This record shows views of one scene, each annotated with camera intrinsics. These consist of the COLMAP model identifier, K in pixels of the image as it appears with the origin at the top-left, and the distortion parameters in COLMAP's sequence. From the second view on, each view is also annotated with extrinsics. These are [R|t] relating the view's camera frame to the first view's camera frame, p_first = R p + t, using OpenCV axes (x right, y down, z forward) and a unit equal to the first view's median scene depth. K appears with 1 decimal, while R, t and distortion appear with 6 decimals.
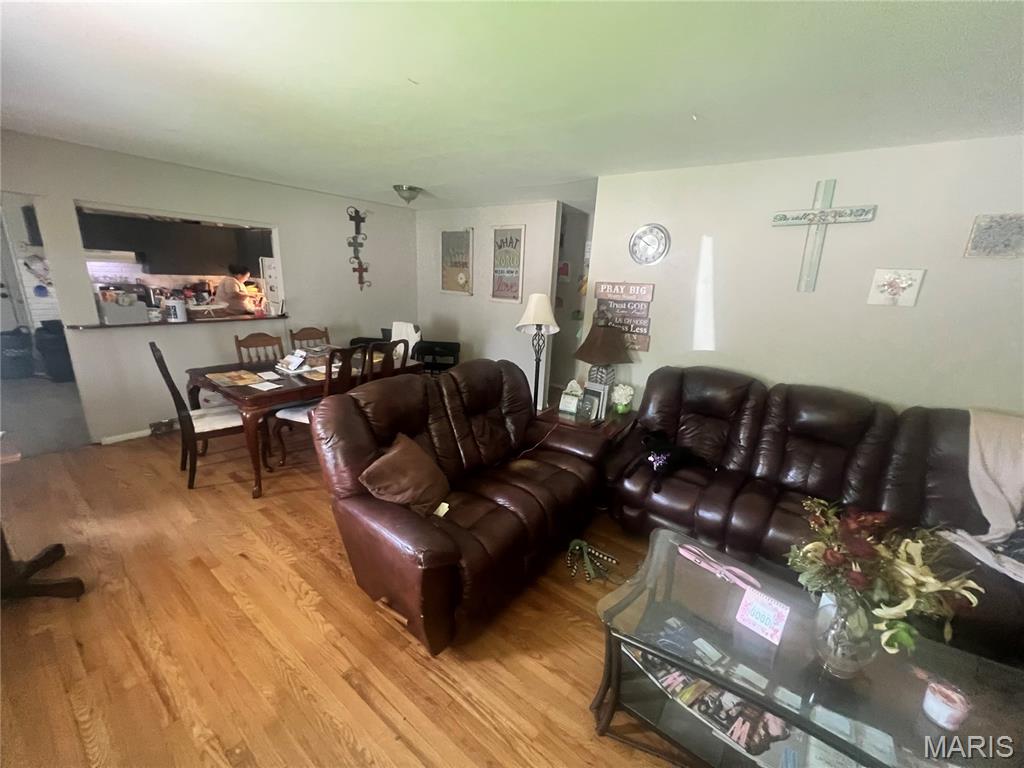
lens RADIAL K [[409.0, 0, 510.0], [0, 409.0, 383.7], [0, 0, 1]] dist [0.000031, 0.000054]
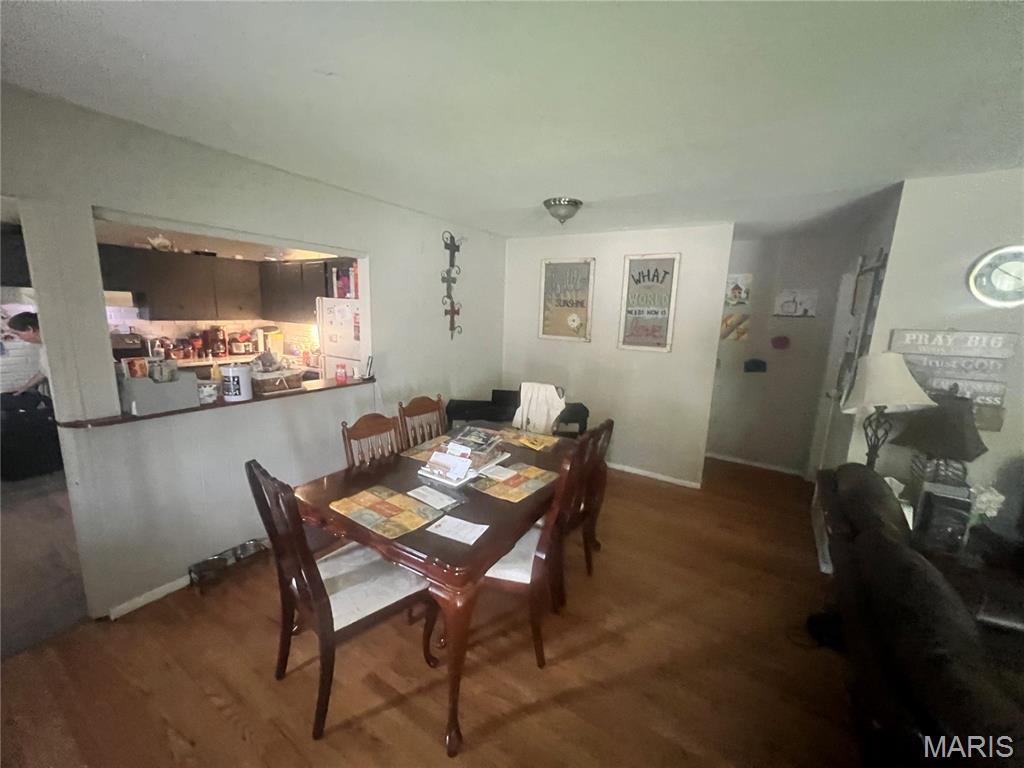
lens RADIAL K [[409.0, 0, 510.0], [0, 409.0, 383.7], [0, 0, 1]] dist [0.000031, 0.000054]
pose [[0.996825, -0.027061, 0.074881, -0.407832], [0.032896, 0.996424, -0.077822, -0.105069], [-0.072507, 0.080038, 0.994151, 0.310838]]
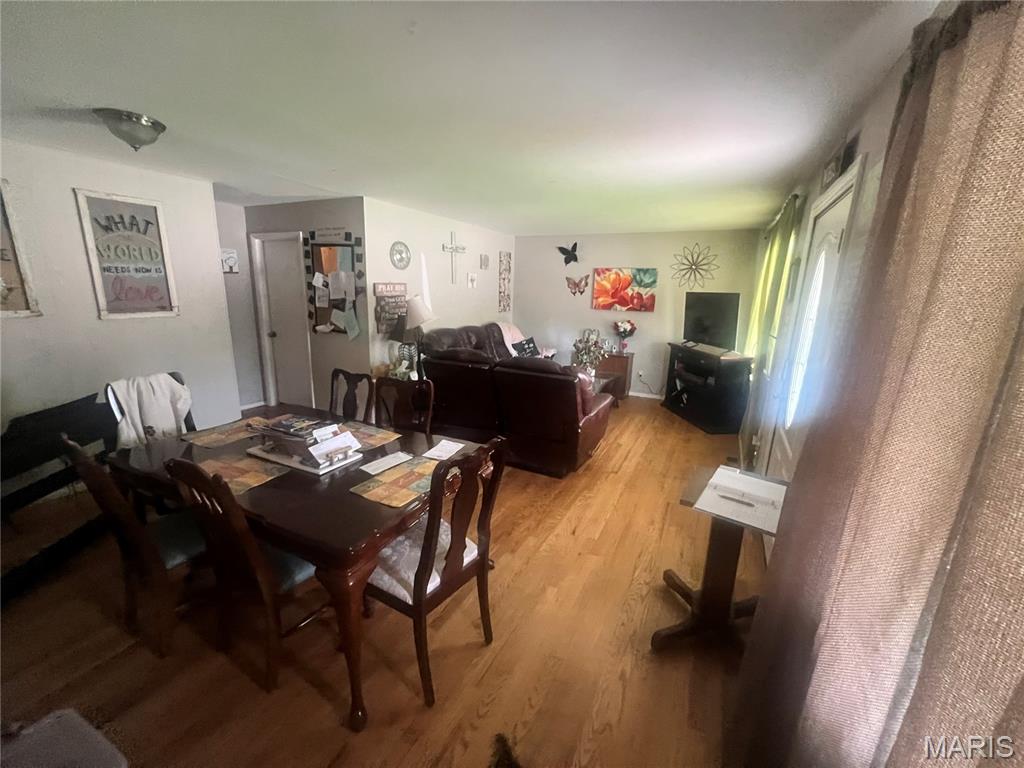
lens RADIAL K [[409.0, 0, 510.0], [0, 409.0, 383.7], [0, 0, 1]] dist [0.000031, 0.000054]
pose [[-0.167389, -0.283551, 0.944235, -0.925194], [0.221205, 0.922527, 0.316246, -0.224680], [-0.960754, 0.261806, -0.091698, 0.671009]]
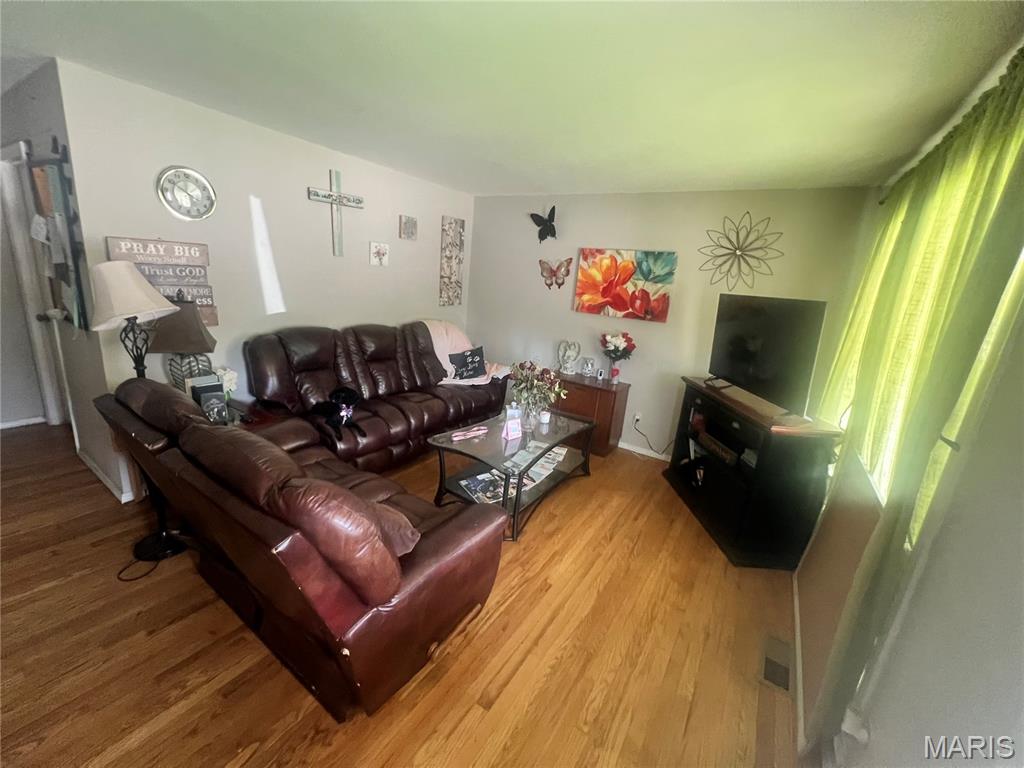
lens RADIAL K [[409.0, 0, 510.0], [0, 409.0, 383.7], [0, 0, 1]] dist [0.000031, 0.000054]
pose [[-0.059328, -0.311144, 0.948509, -0.438772], [0.170801, 0.933007, 0.316742, -0.105246], [-0.983518, 0.180798, -0.002209, 0.340786]]
